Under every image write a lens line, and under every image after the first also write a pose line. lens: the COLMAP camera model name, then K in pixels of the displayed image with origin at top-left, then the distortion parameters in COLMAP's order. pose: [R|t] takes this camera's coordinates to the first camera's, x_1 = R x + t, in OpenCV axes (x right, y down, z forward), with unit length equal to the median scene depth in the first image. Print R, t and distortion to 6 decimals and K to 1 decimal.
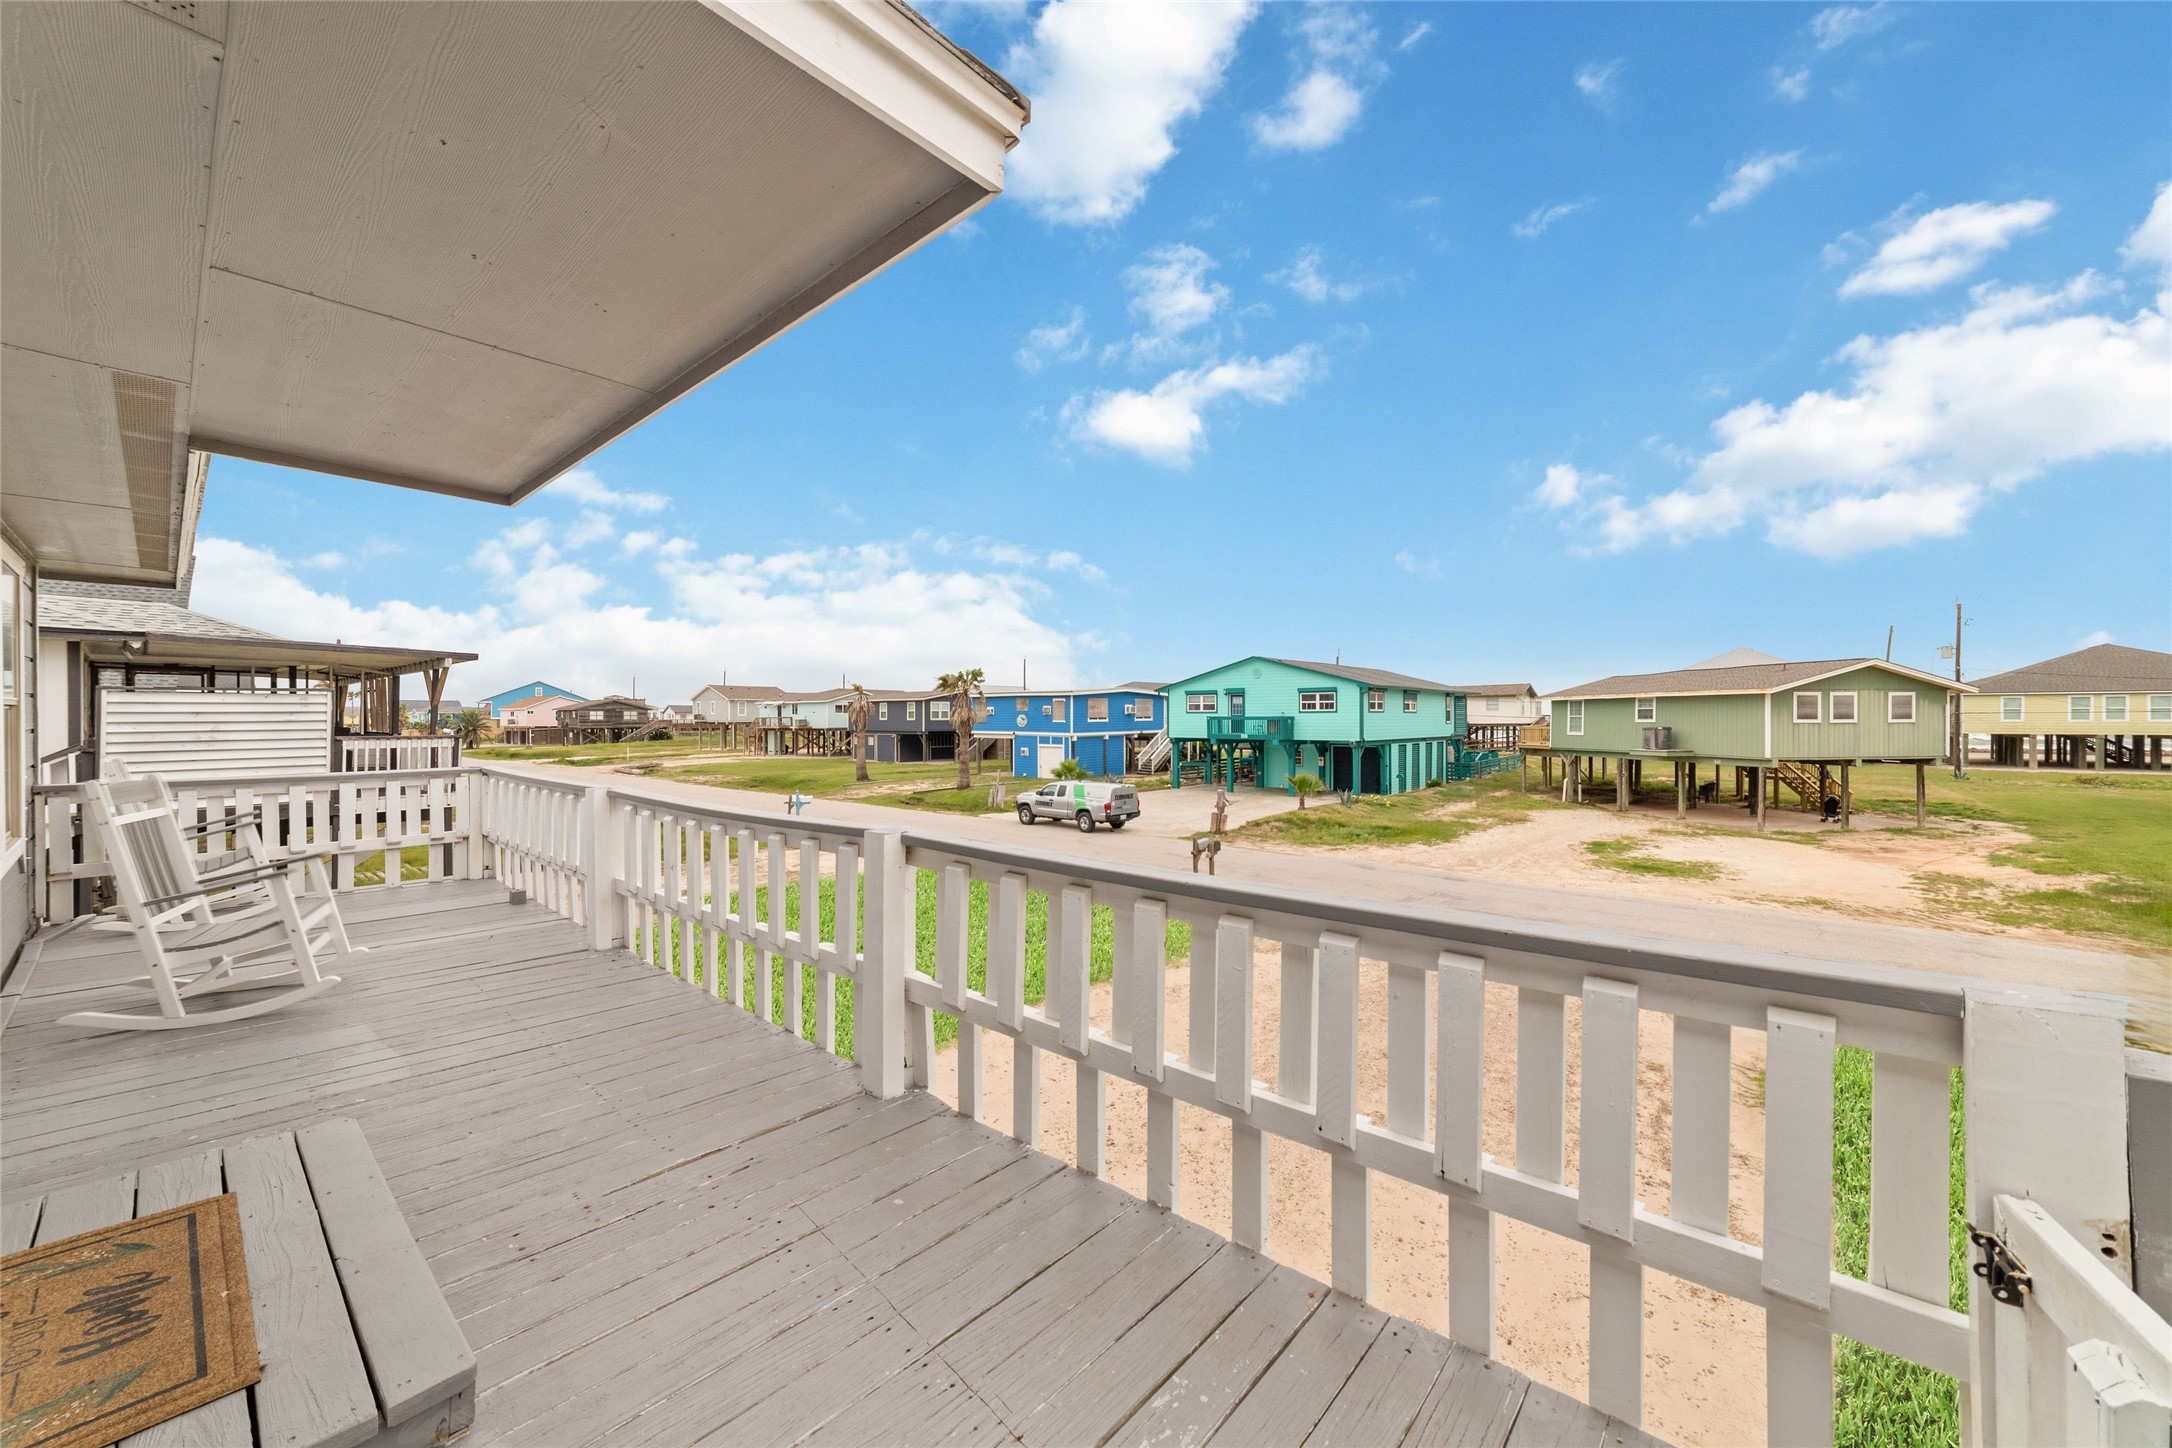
lens RADIAL K [[825.4, 0, 1086.5], [0, 825.4, 720.8], [0, 0, 1]] dist [-0.023904, 0.008059]
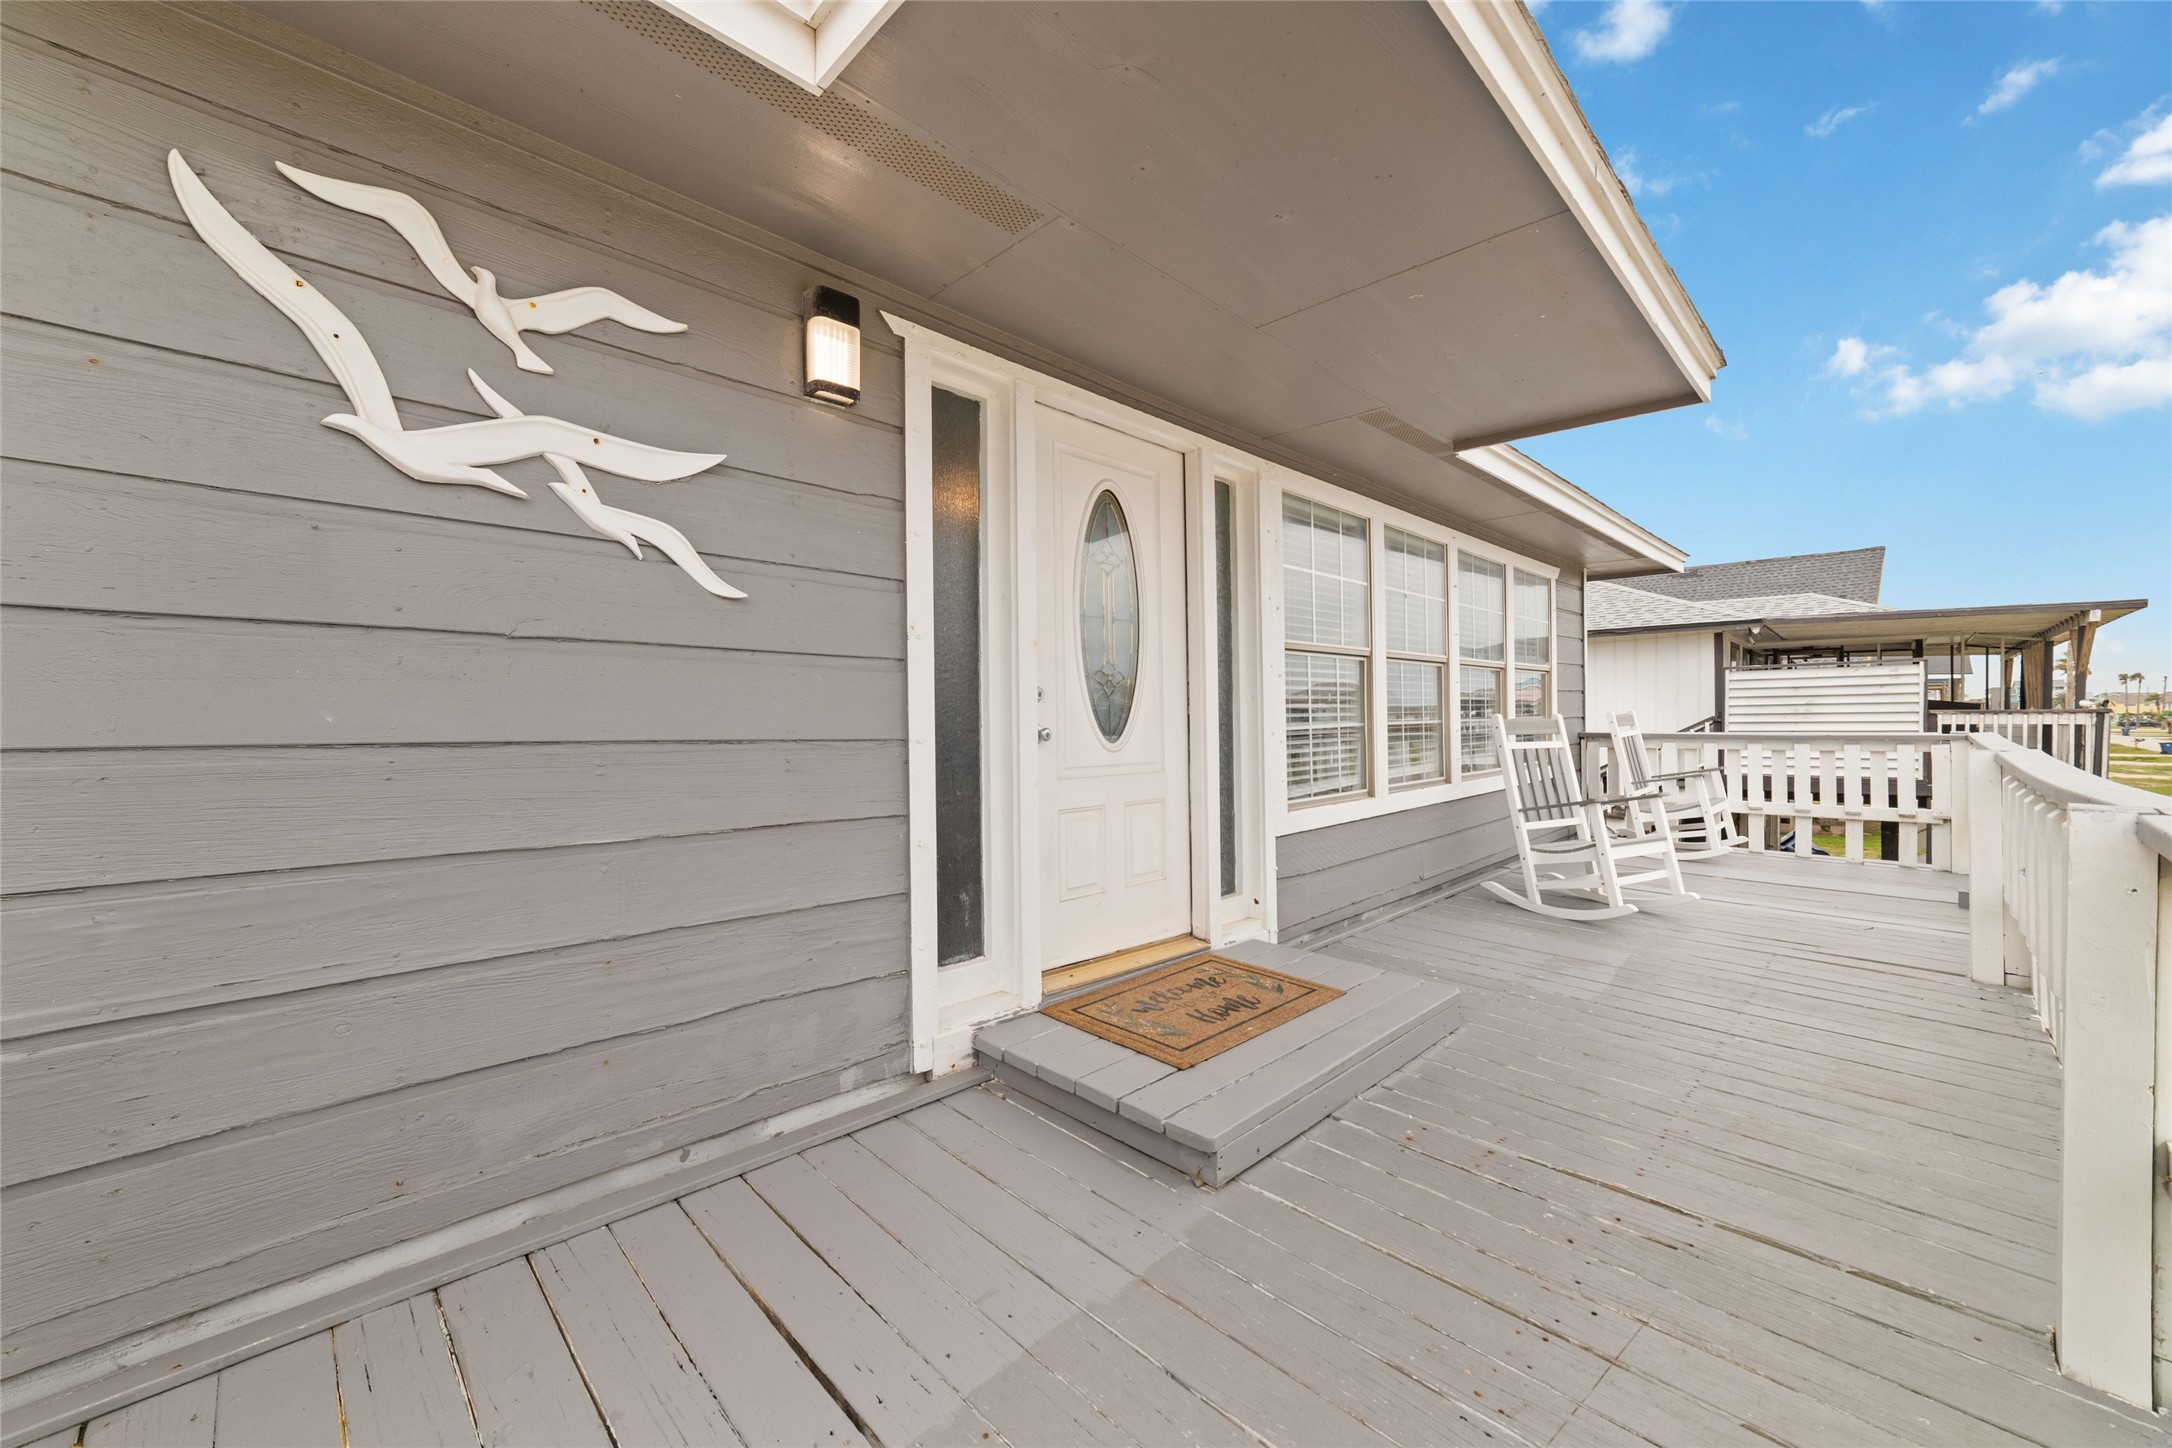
lens RADIAL K [[830.1, 0, 1085.6], [0, 830.1, 714.1], [0, 0, 1]] dist [-0.023658, 0.009427]
pose [[-0.070661, 0.001313, -0.997500, 0.216480], [0.004284, 0.999990, 0.001013, 0.064435], [0.997491, -0.004201, -0.070666, 0.389535]]
